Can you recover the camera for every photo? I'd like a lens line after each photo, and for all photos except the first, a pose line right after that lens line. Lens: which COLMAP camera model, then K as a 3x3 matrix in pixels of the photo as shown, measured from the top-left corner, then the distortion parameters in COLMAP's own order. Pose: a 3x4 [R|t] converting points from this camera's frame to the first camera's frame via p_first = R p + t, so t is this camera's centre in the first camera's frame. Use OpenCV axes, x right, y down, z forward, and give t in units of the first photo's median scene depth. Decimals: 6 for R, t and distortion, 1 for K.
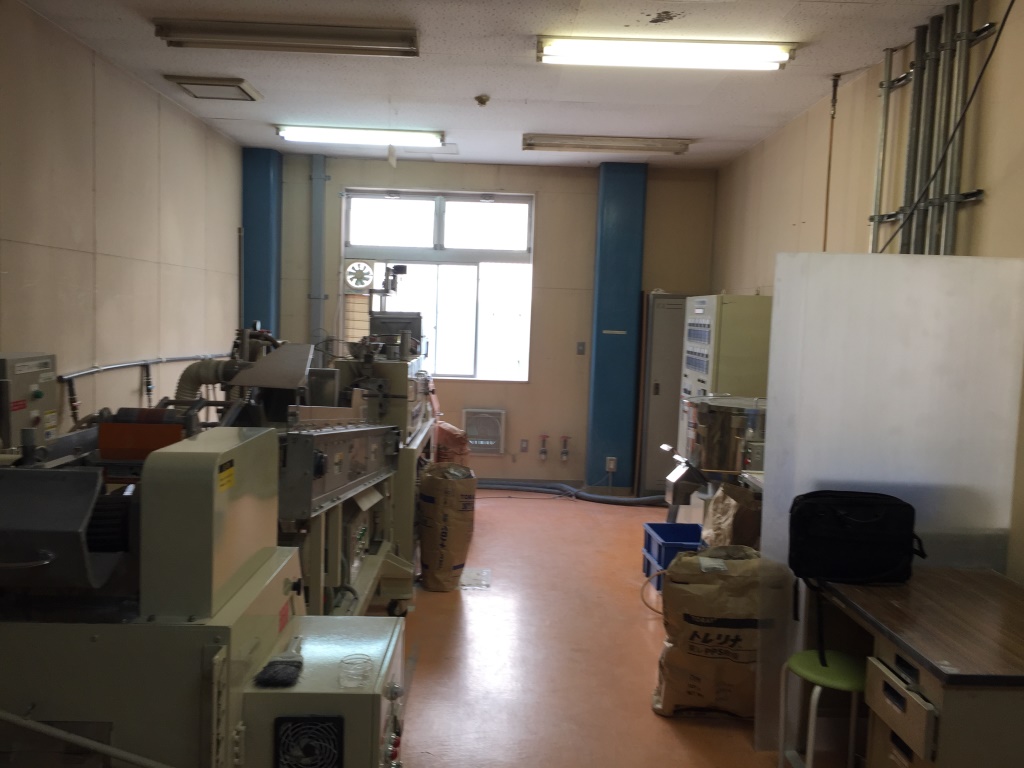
lens RADIAL K [[898.9, 0, 481.9], [0, 898.9, 391.3], [0, 0, 1]] dist [0.051734, 0.004666]
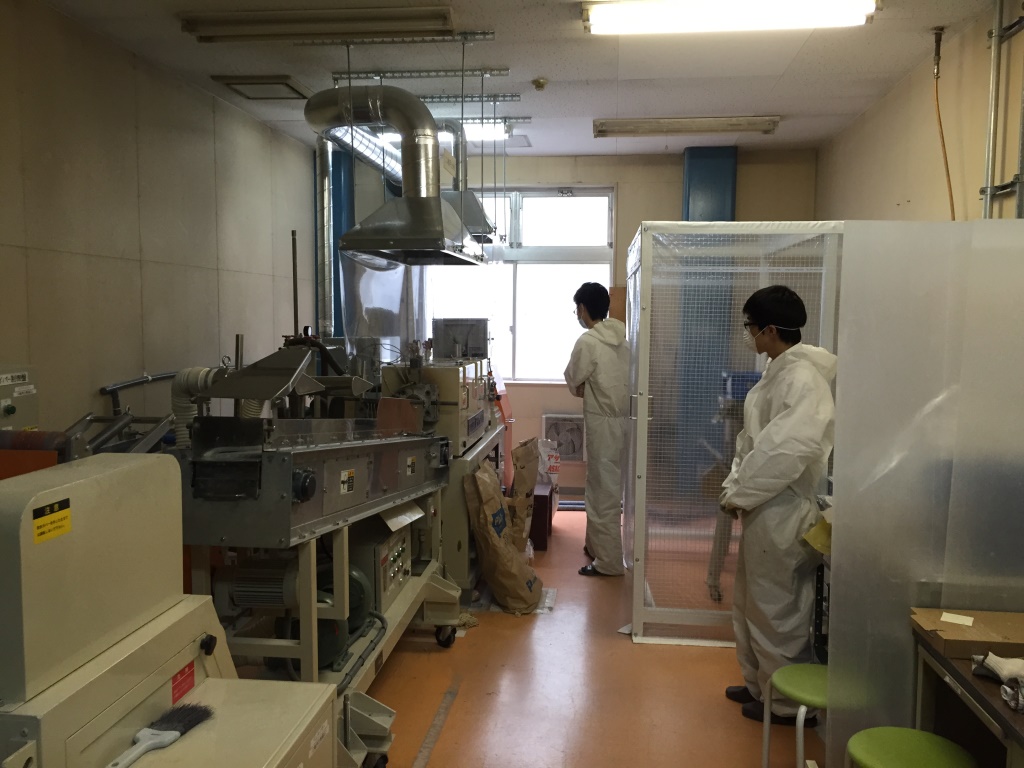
lens RADIAL K [[868.8, 0, 512.0], [0, 868.8, 384.0], [0, 0, 1]] dist [0.043046, -0.002402]
pose [[0.991916, -0.013753, -0.126148, 0.086855], [0.012501, 0.999865, -0.010708, -0.004483], [0.126278, 0.009044, 0.991954, 0.117429]]
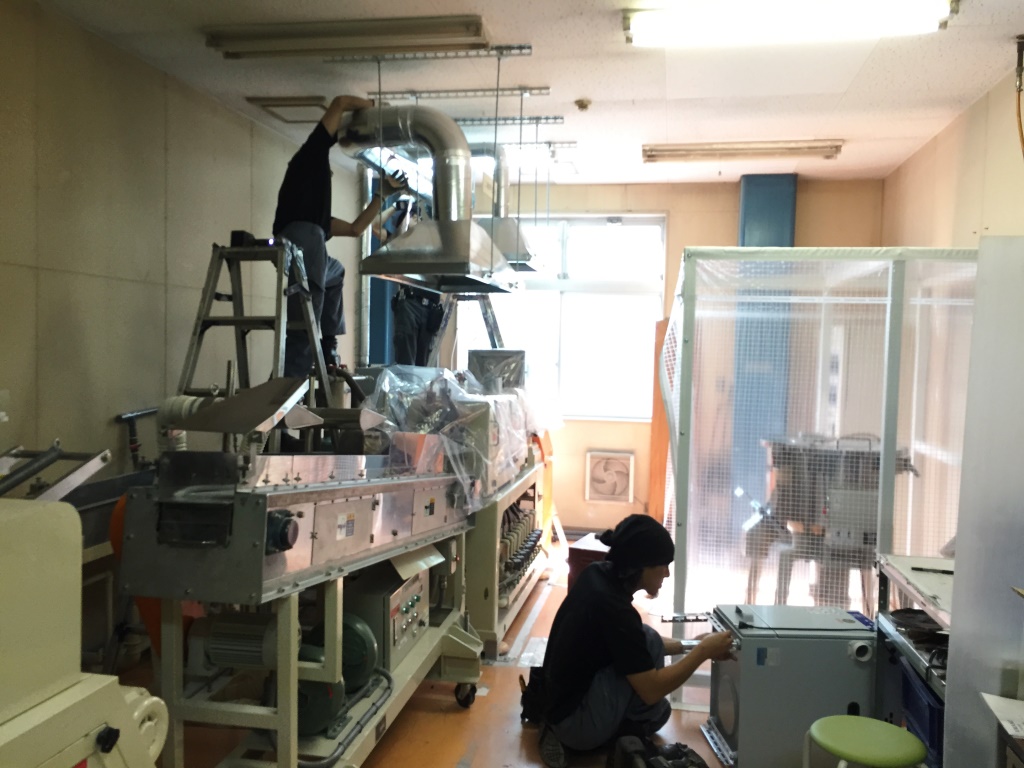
lens RADIAL K [[841.6, 0, 529.7], [0, 841.6, 383.4], [0, 0, 1]] dist [0.060016, -0.006222]
pose [[0.982708, -0.000850, -0.185160, 0.109286], [-0.008890, 0.998620, -0.051768, -0.007458], [0.184949, 0.052519, 0.981344, 0.207766]]
